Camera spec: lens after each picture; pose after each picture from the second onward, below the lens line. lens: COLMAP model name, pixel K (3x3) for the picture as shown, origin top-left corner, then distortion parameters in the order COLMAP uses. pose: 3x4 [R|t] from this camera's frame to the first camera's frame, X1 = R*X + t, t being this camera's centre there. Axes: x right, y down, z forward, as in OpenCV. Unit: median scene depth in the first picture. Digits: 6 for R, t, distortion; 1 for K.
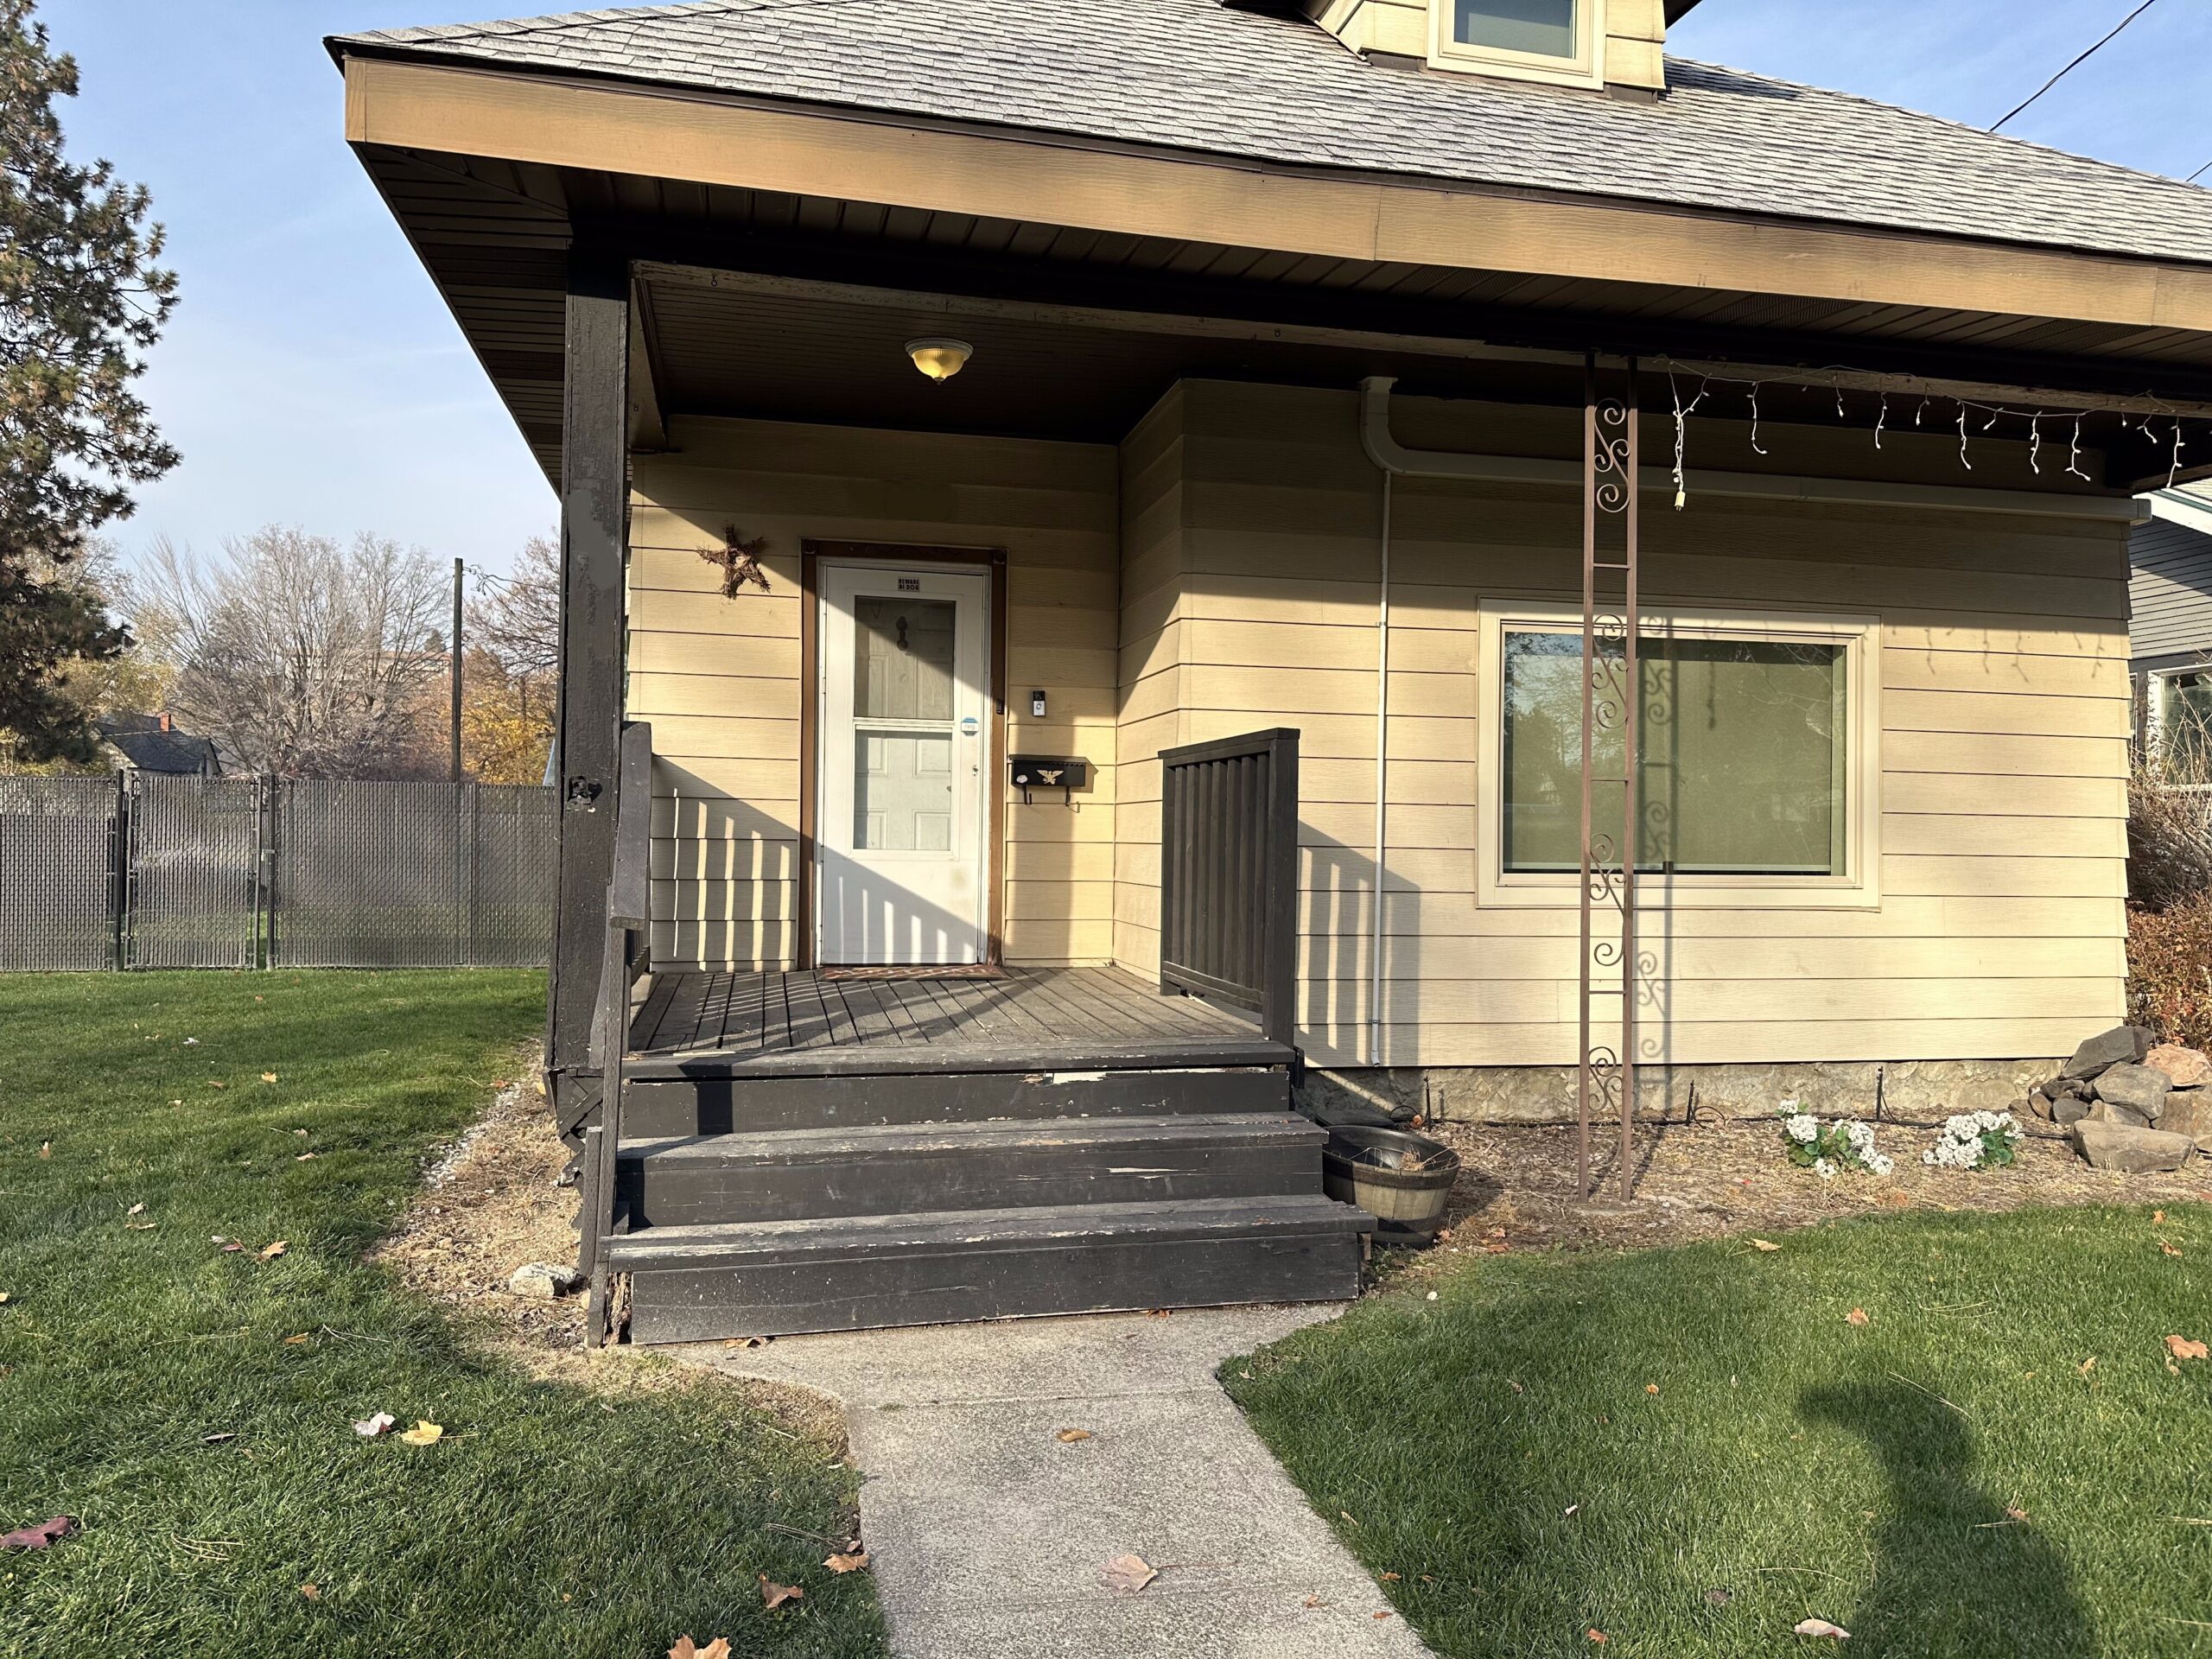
lens RADIAL K [[1555.3, 0, 1083.3], [0, 1555.3, 831.6], [0, 0, 1]] dist [0.078002, -0.071128]
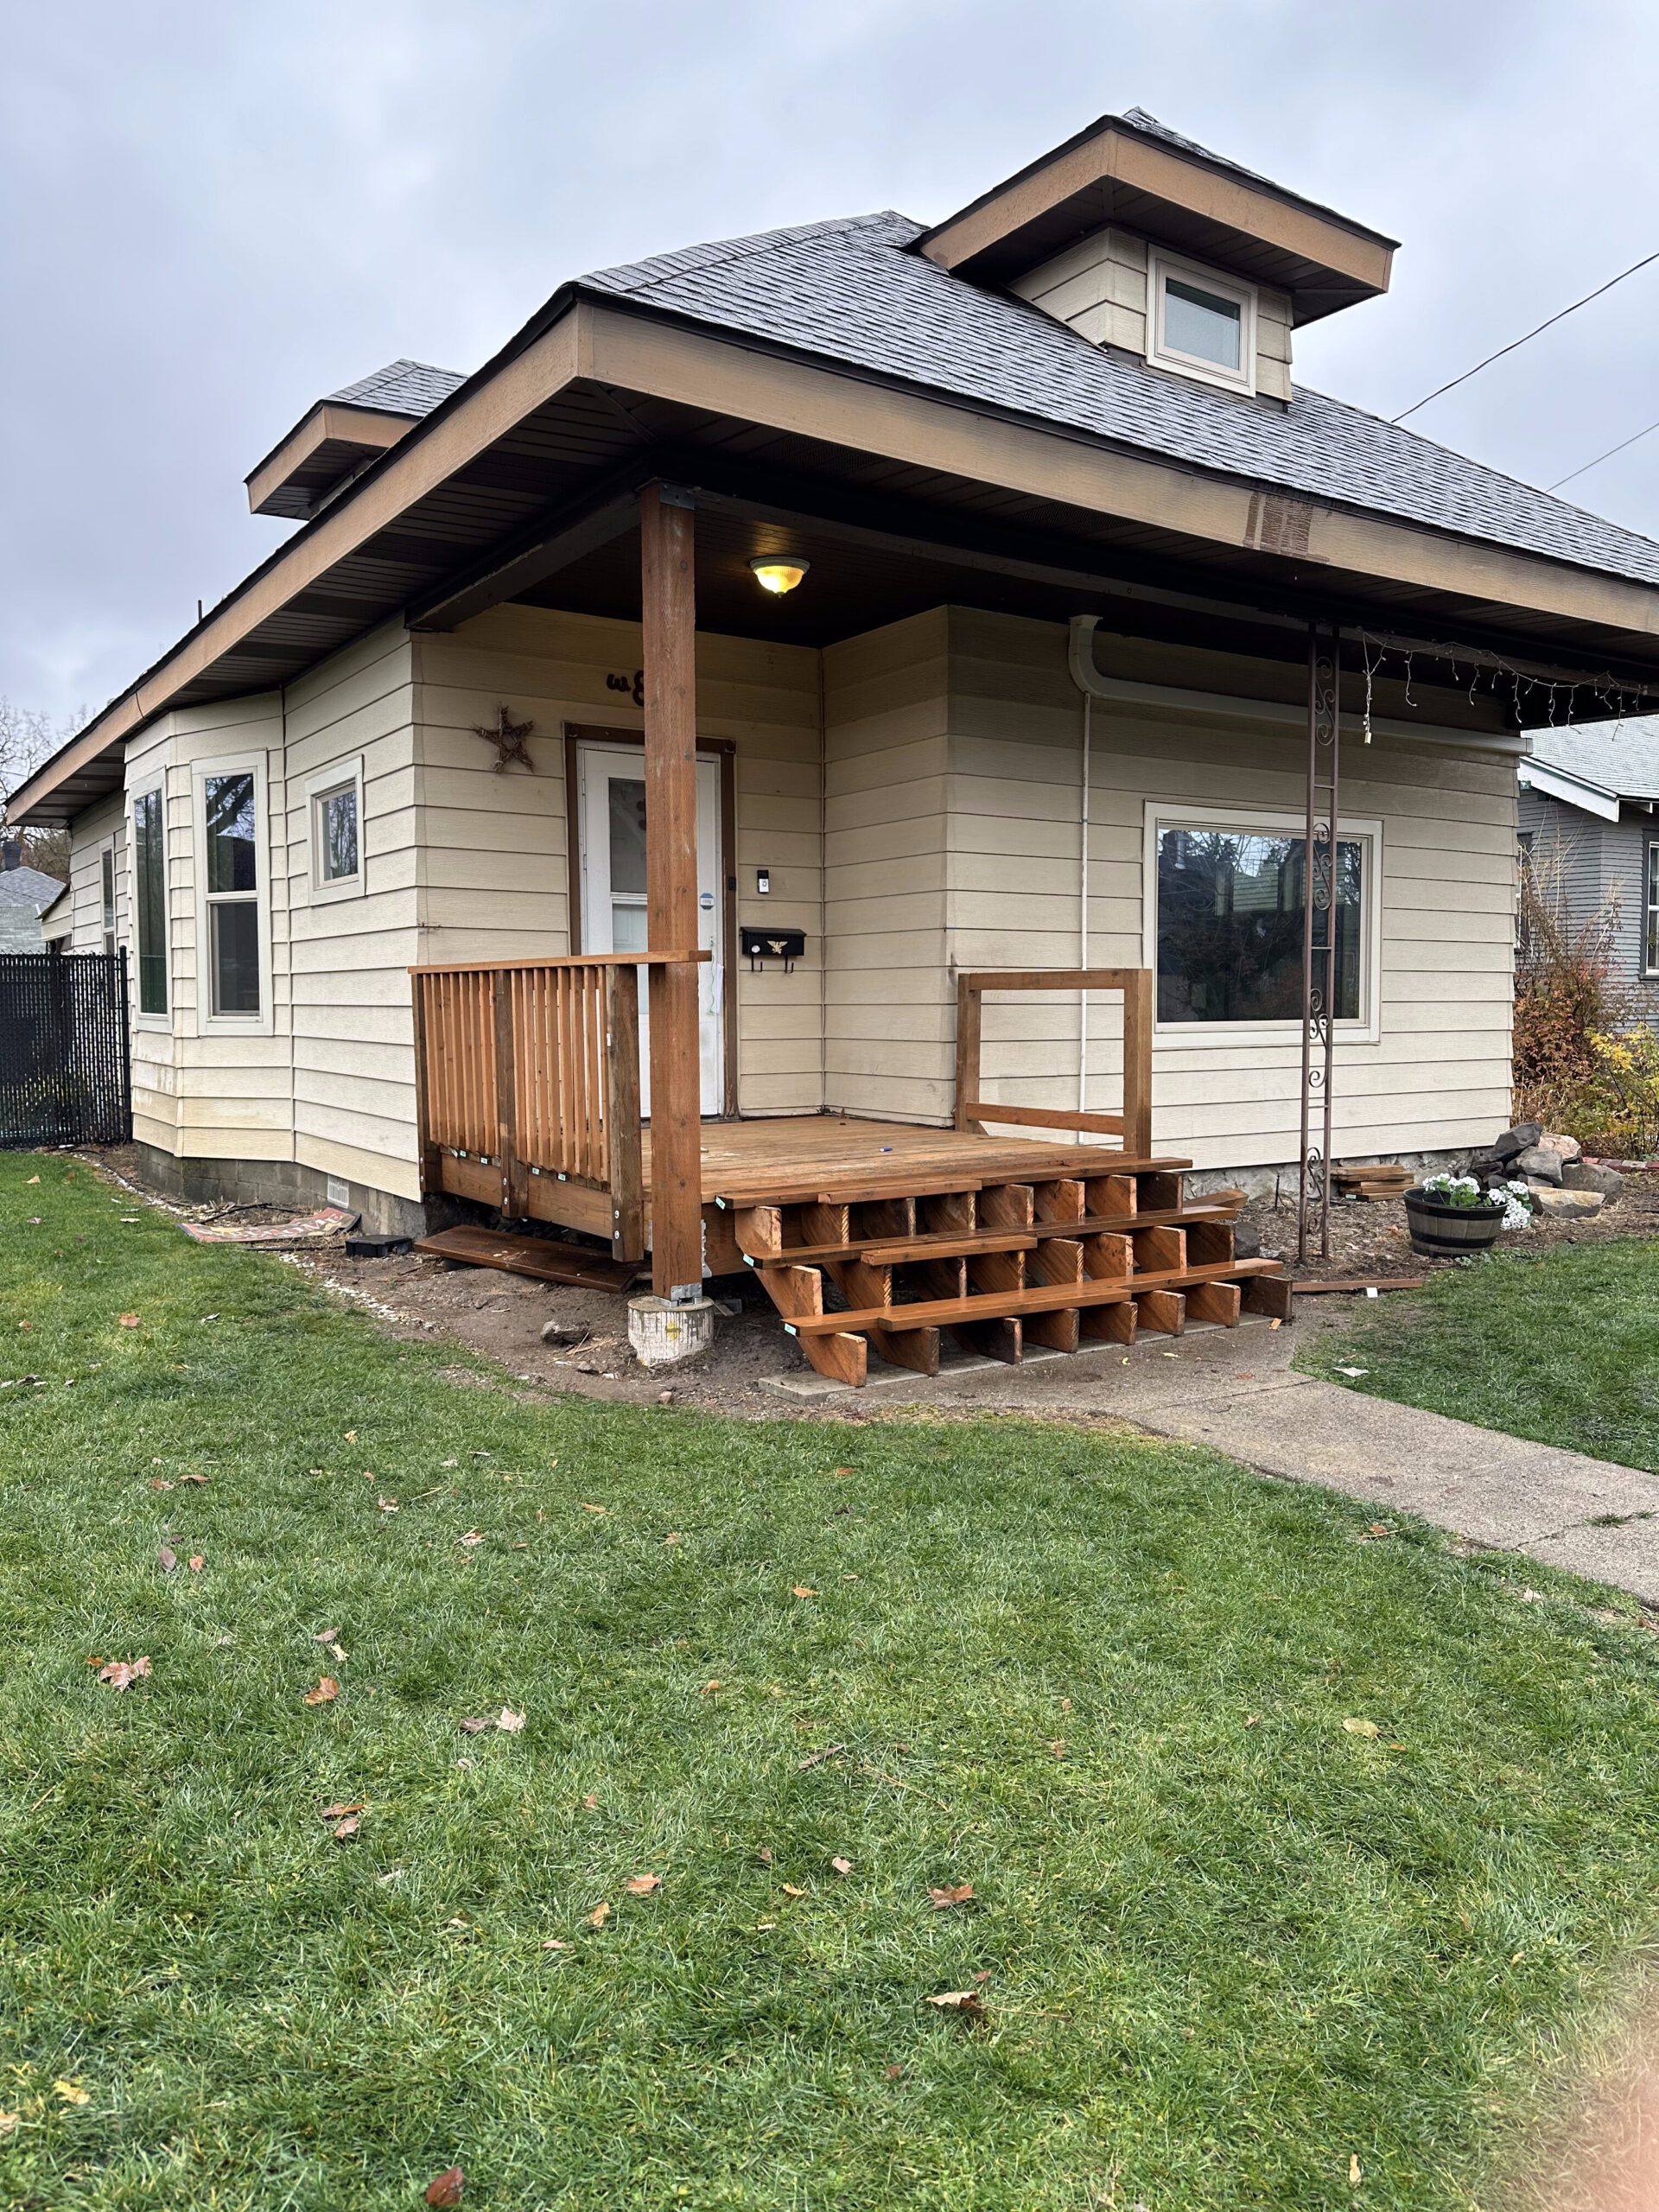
lens RADIAL K [[1555.3, 0, 848.3], [0, 1555.3, 1100.0], [0, 0, 1]] dist [0.078002, -0.071128]
pose [[0.929612, -0.039303, 0.366437, -0.533640], [0.014416, 0.997414, 0.070410, -0.004172], [-0.368257, -0.060172, 0.927775, -0.098075]]
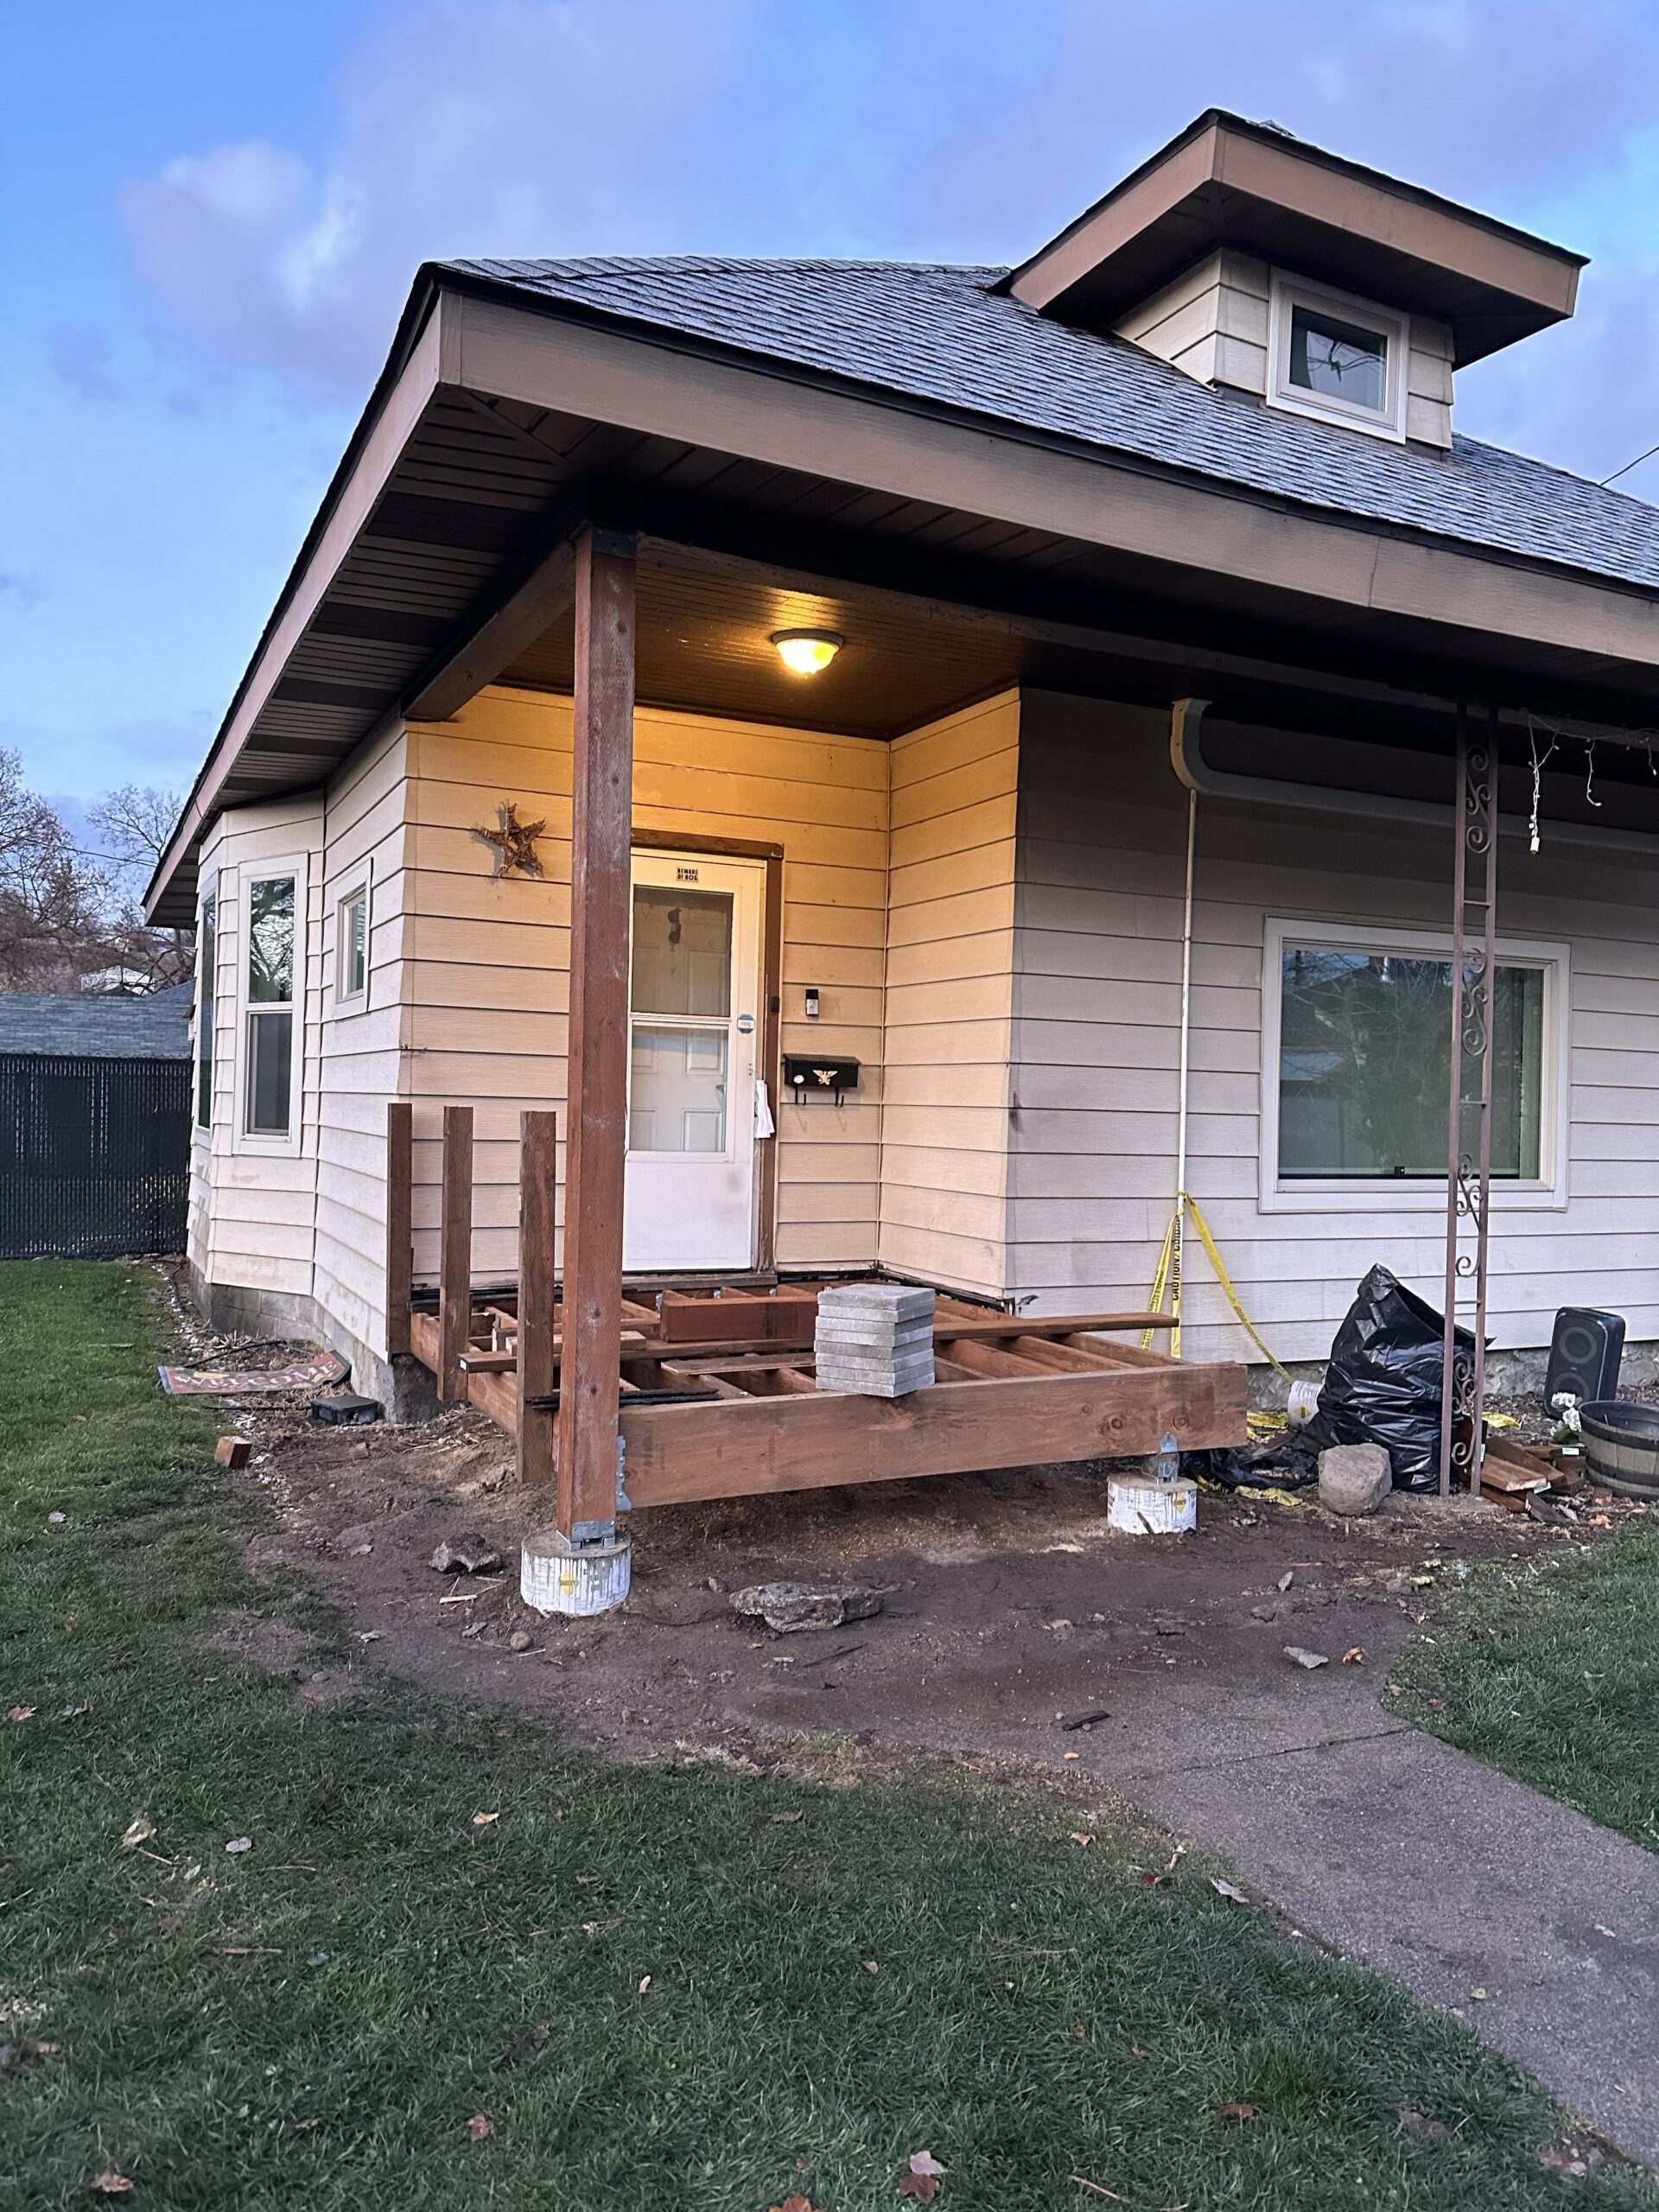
lens RADIAL K [[1548.6, 0, 838.1], [0, 1548.6, 1114.1], [0, 0, 1]] dist [0.083934, -0.072994]
pose [[0.969736, 0.009044, 0.243988, -0.343062], [-0.012772, 0.999825, 0.013702, -0.034937], [-0.243821, -0.016403, 0.969682, 0.069086]]
